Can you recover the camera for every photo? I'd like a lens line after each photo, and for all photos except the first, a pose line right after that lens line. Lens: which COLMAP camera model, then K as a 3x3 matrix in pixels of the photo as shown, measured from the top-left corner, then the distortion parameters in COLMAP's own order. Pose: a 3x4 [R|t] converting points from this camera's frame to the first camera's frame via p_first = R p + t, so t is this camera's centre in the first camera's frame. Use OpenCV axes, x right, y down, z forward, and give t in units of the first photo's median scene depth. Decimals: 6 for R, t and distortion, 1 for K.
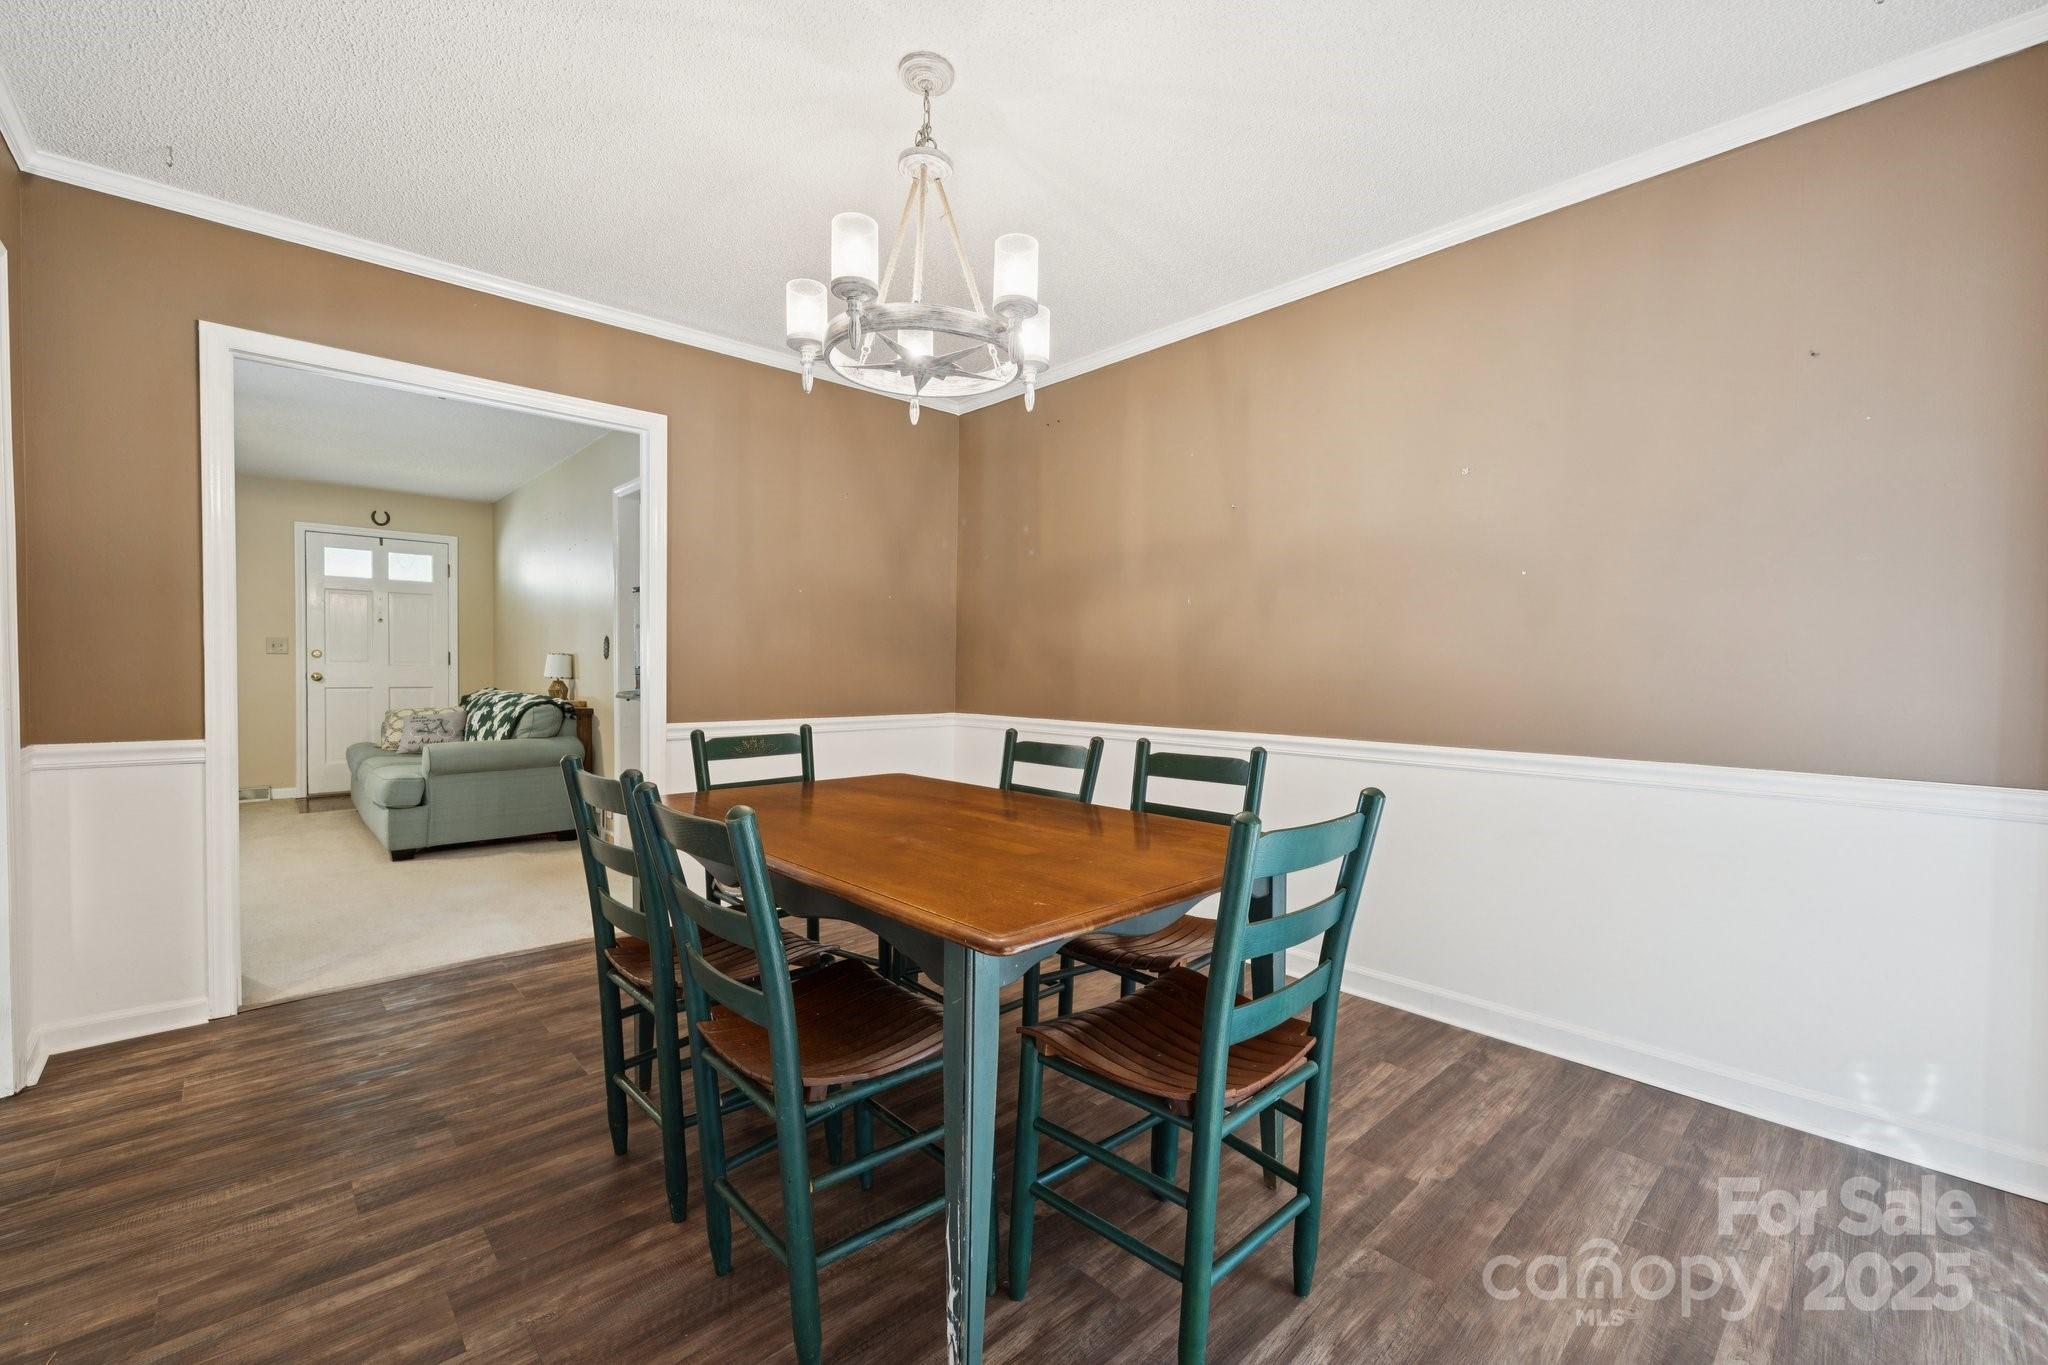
lens RADIAL K [[847.2, 0, 1030.8], [0, 847.2, 688.3], [0, 0, 1]] dist [0.000557, 0.000371]
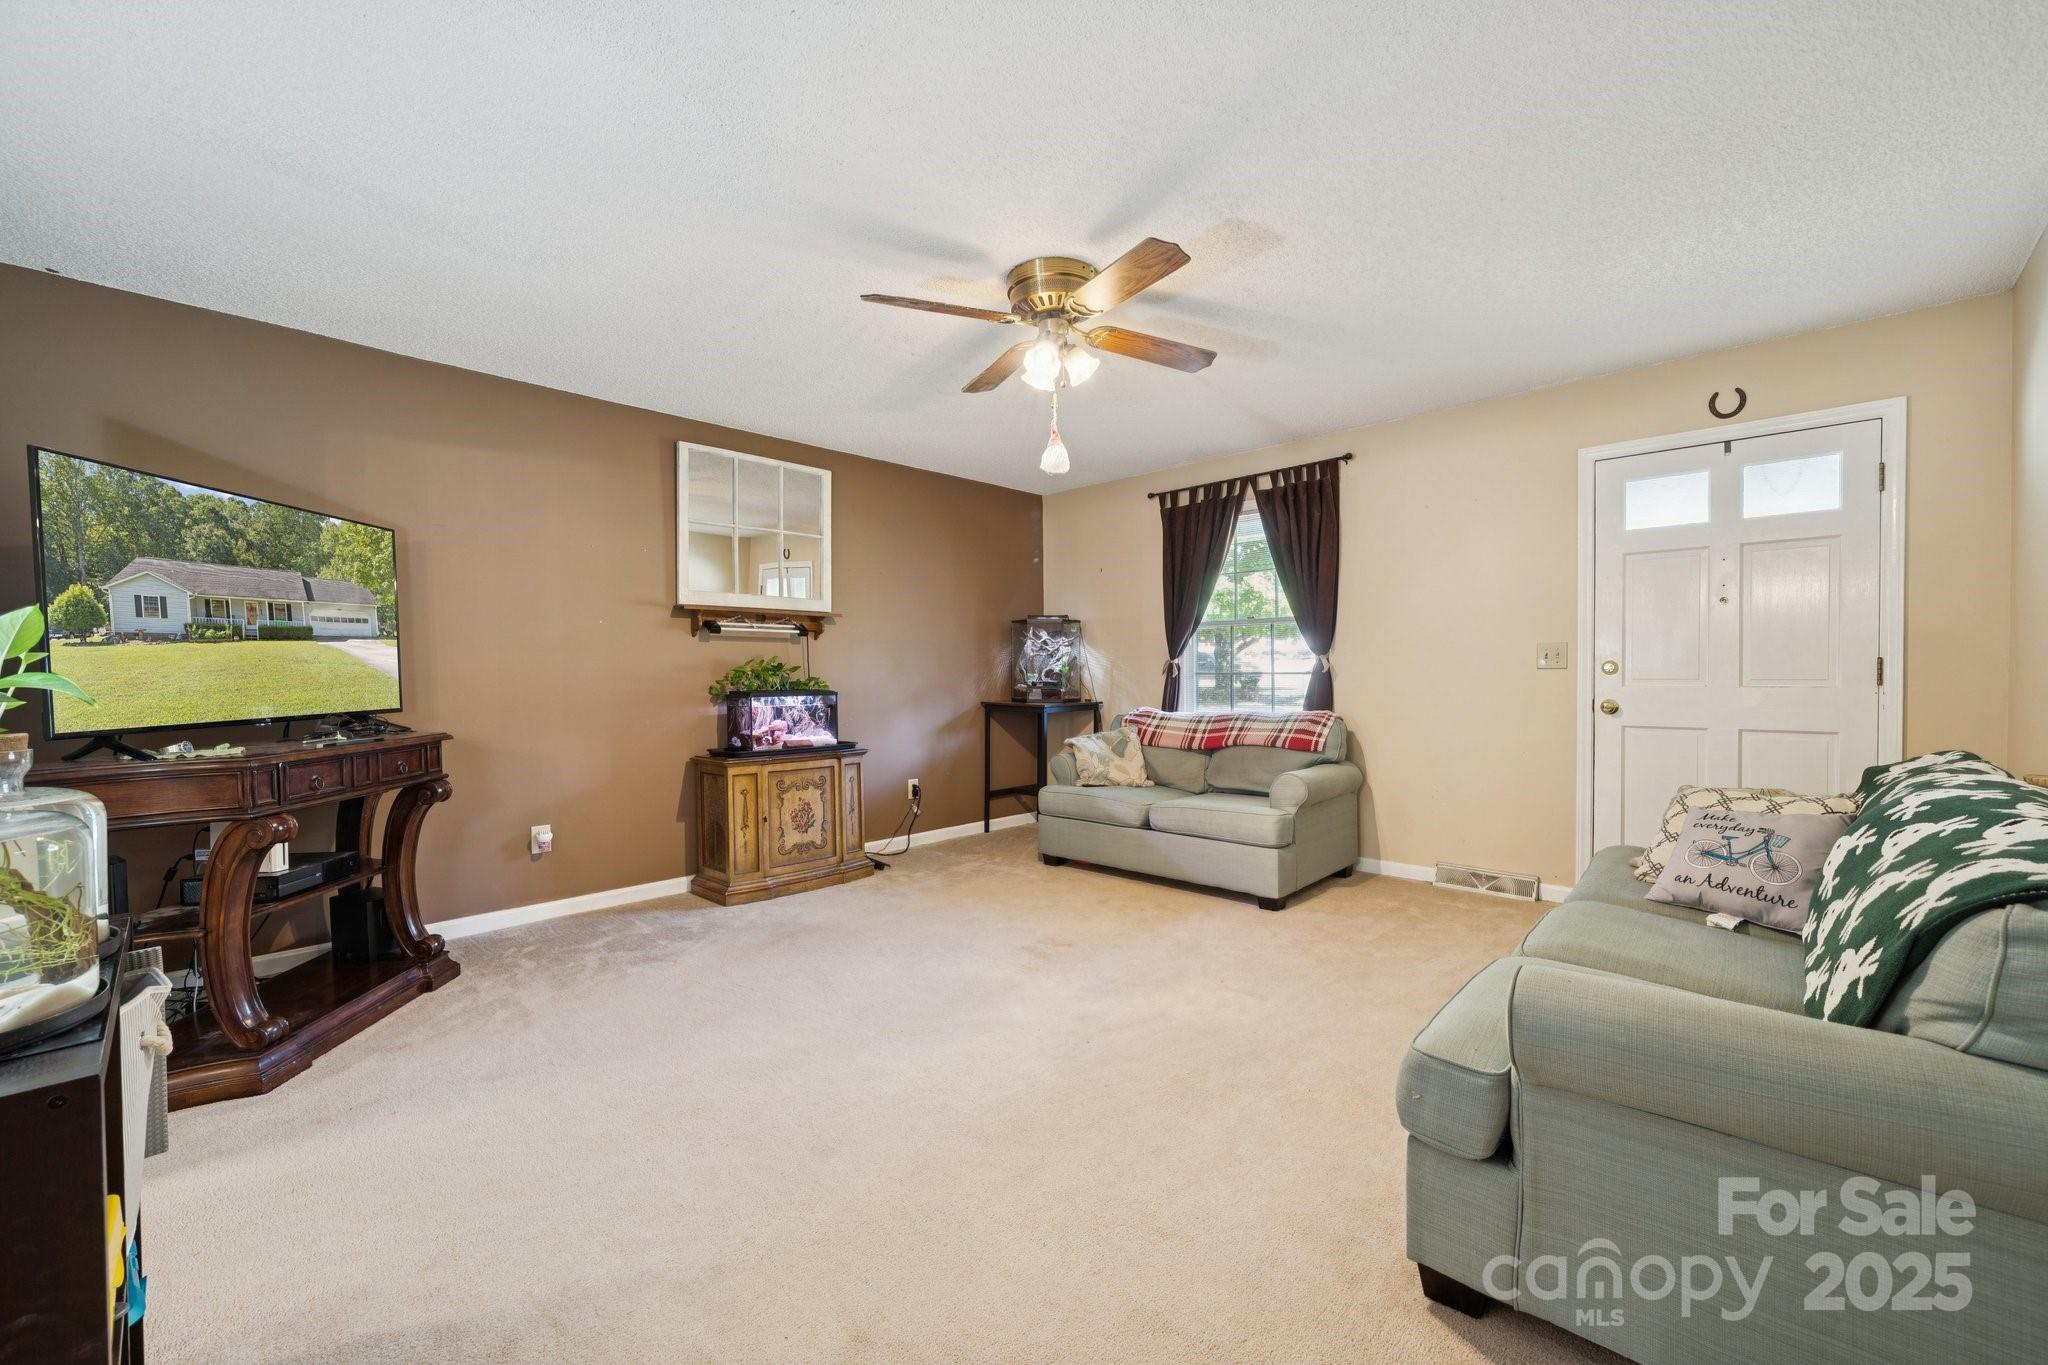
lens RADIAL K [[709.5, 0, 1203.4], [0, 709.5, 675.2], [0, 0, 1]] dist [-0.000117, -0.000182]
pose [[0.061479, -0.005726, -0.998092, -0.392893], [-0.024392, 0.999676, -0.007237, -0.026192], [0.997810, 0.024791, 0.061319, 0.729660]]
